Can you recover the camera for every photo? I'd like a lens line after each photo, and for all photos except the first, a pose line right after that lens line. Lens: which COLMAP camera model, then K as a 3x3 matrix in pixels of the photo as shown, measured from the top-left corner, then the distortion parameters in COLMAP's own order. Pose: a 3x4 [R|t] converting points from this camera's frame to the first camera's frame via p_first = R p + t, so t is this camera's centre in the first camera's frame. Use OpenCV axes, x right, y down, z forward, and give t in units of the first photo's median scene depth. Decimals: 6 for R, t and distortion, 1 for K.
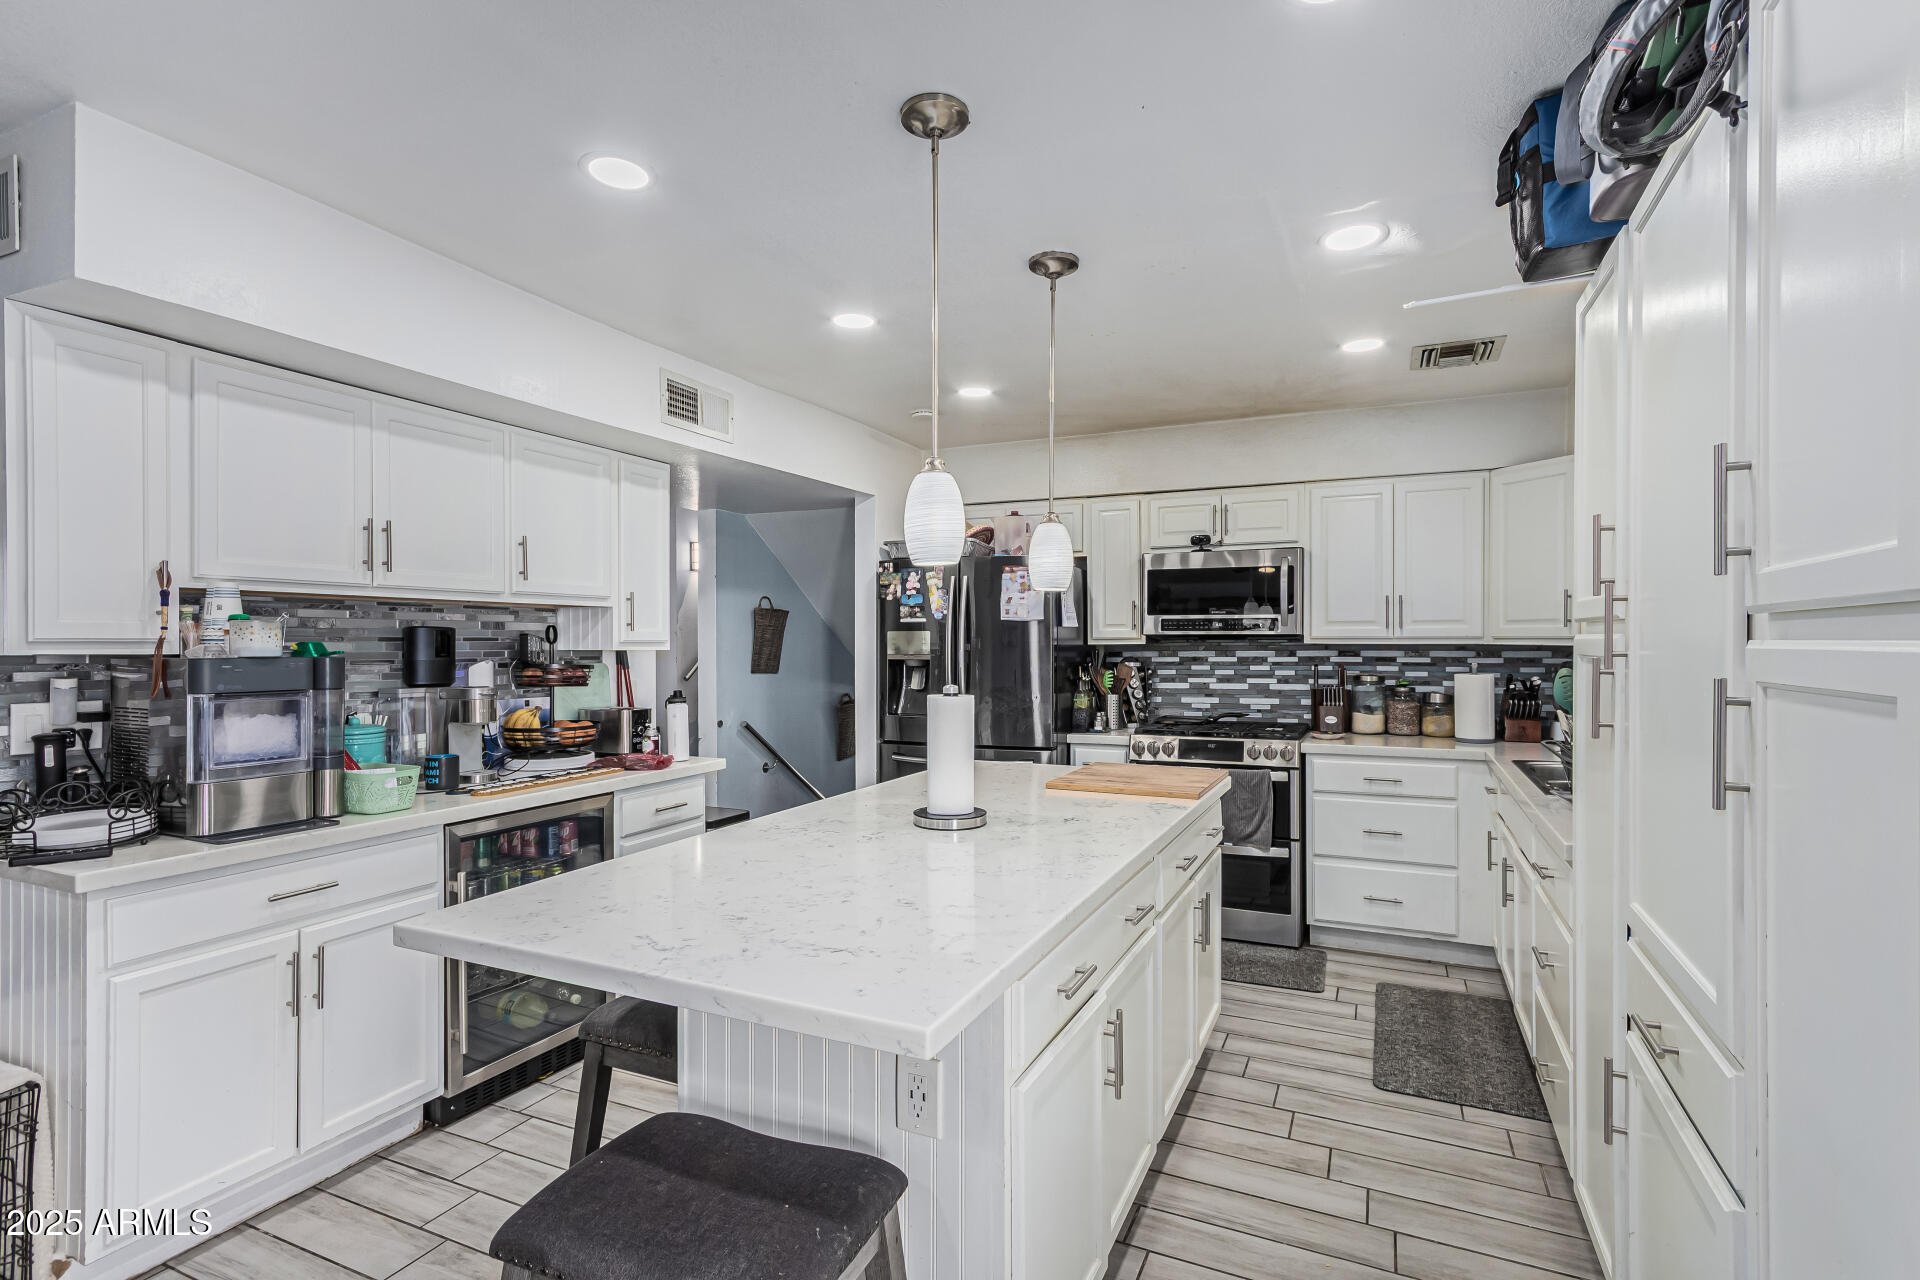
lens RADIAL K [[896.9, 0, 967.2], [0, 896.9, 642.5], [0, 0, 1]] dist [0.004992, 0.001370]
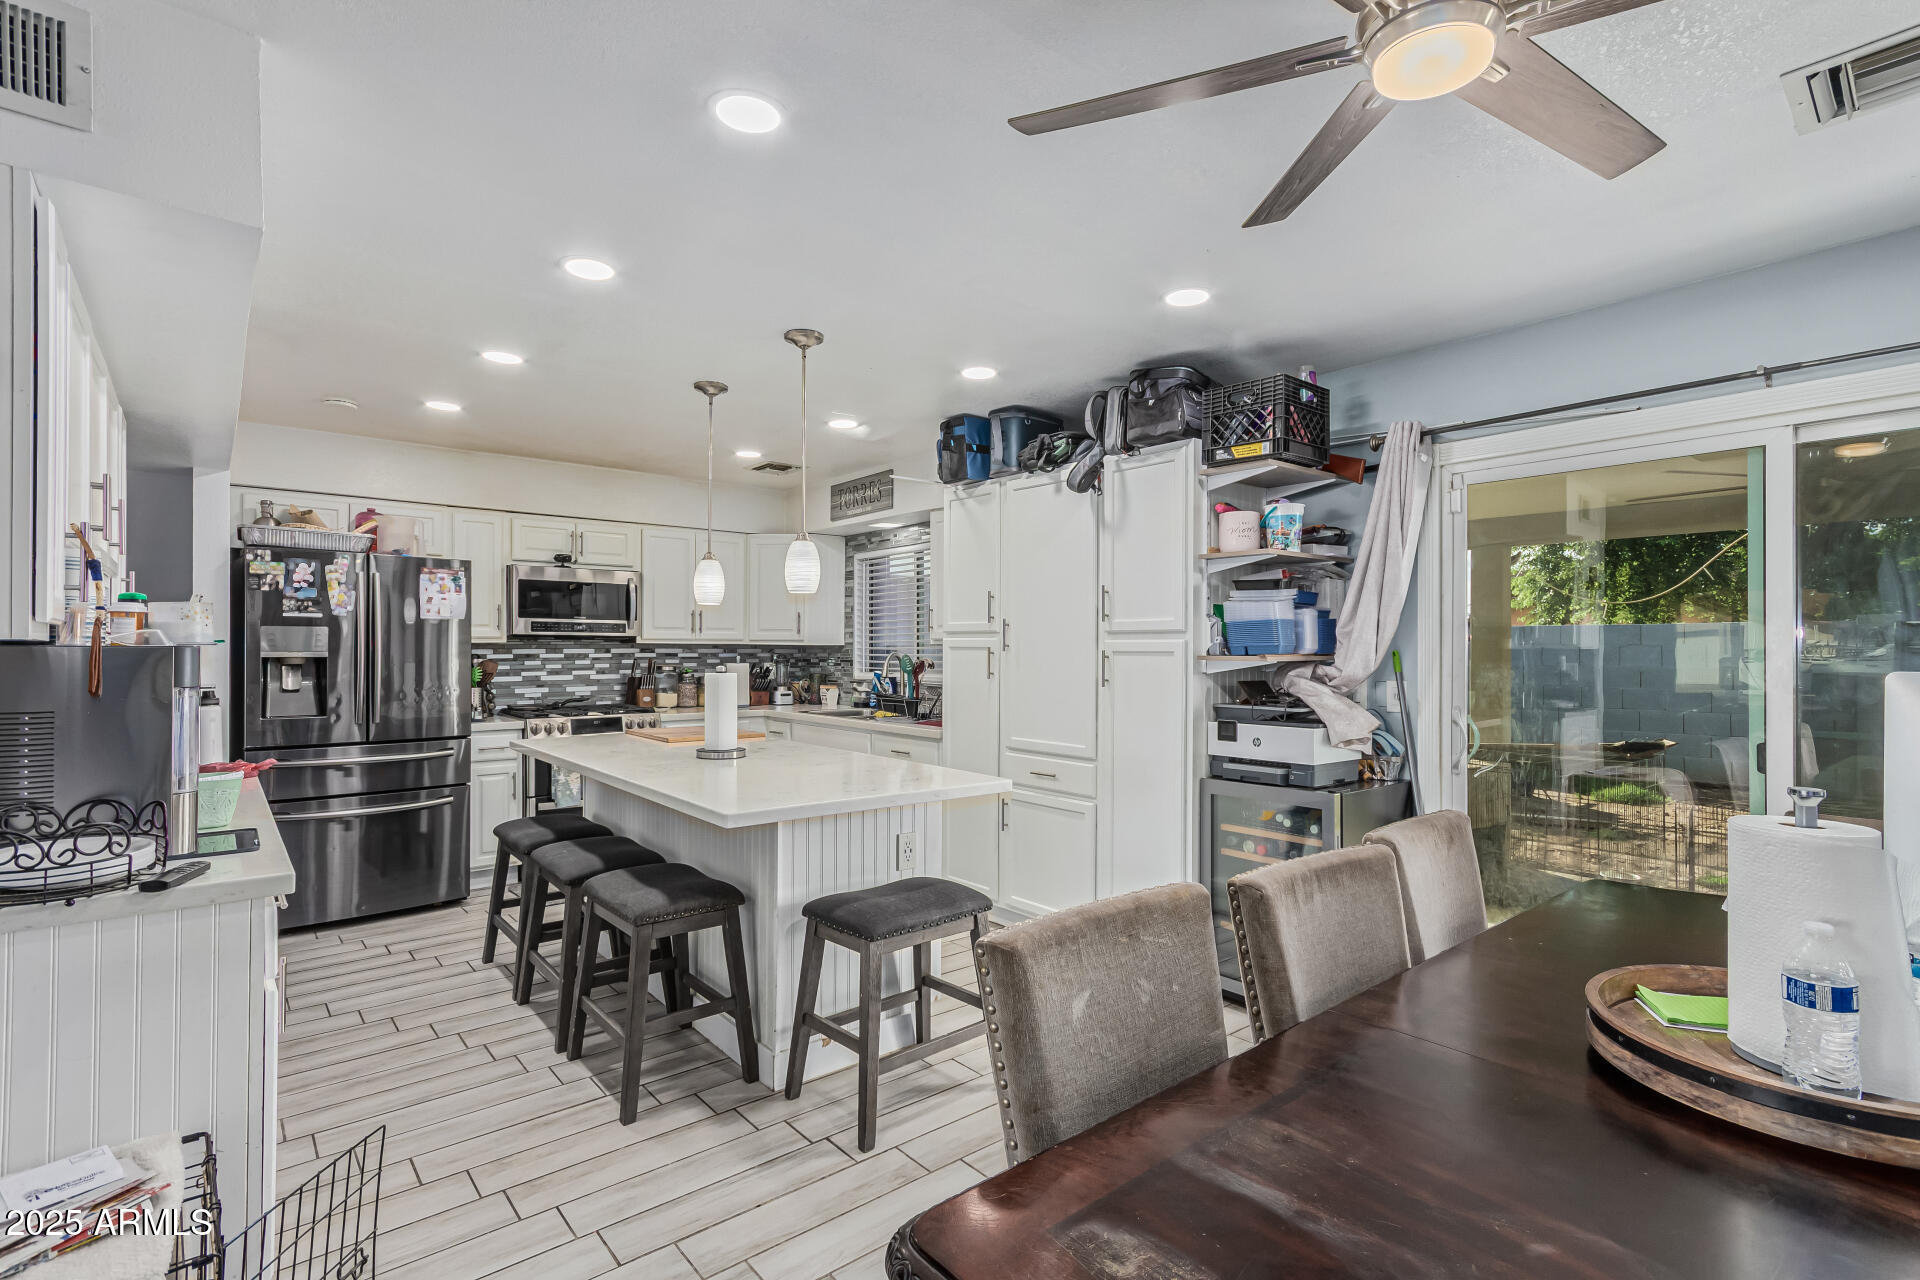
lens RADIAL K [[896.9, 0, 967.2], [0, 896.9, 642.5], [0, 0, 1]] dist [0.004992, 0.001370]
pose [[0.430698, 0.008584, 0.902455, -0.603820], [-0.006904, 0.999957, -0.006216, 0.004995], [-0.902470, -0.003554, 0.430739, -0.026223]]
